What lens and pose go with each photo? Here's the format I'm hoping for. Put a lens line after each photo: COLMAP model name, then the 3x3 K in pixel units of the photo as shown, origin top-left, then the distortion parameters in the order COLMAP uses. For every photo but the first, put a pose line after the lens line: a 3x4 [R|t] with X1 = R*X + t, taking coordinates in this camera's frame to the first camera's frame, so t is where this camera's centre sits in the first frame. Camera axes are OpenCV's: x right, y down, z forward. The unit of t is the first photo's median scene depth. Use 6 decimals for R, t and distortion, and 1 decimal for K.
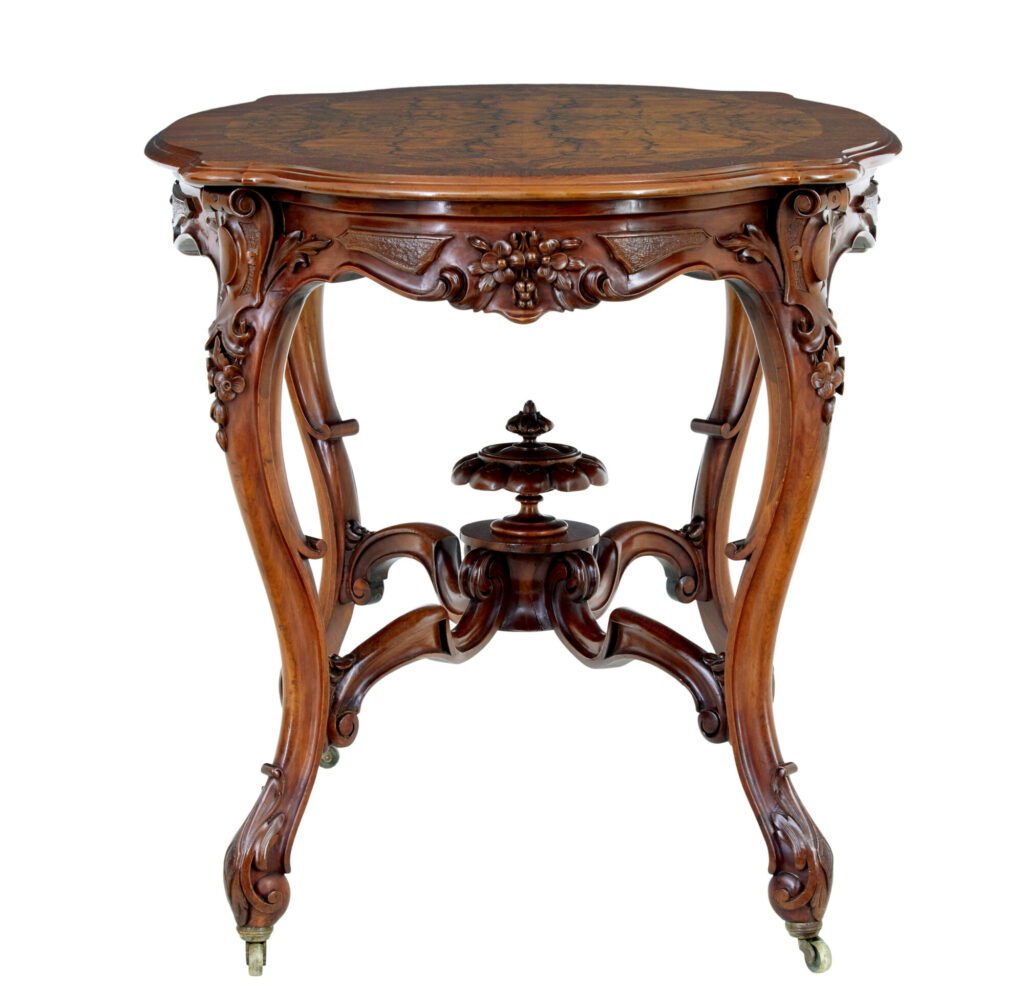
lens RADIAL K [[3098.7, 0, 515.0], [0, 3098.7, 501.6], [0, 0, 1]] dist [0.253823, 0.000000]
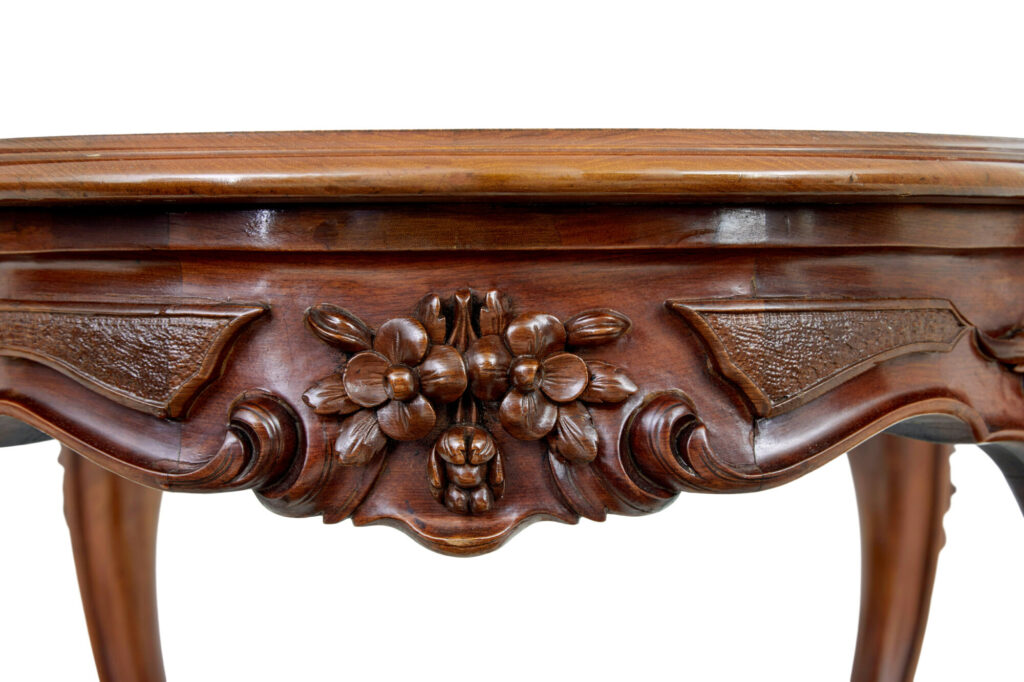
lens RADIAL K [[3203.8, 0, 481.7], [0, 3203.8, 215.6], [0, 0, 1]] dist [1.655385, 0.000000]
pose [[0.999997, 0.002157, -0.001133, 0.005258], [-0.002295, 0.990031, -0.140828, -0.043632], [0.000818, 0.140830, 0.990033, 0.629701]]
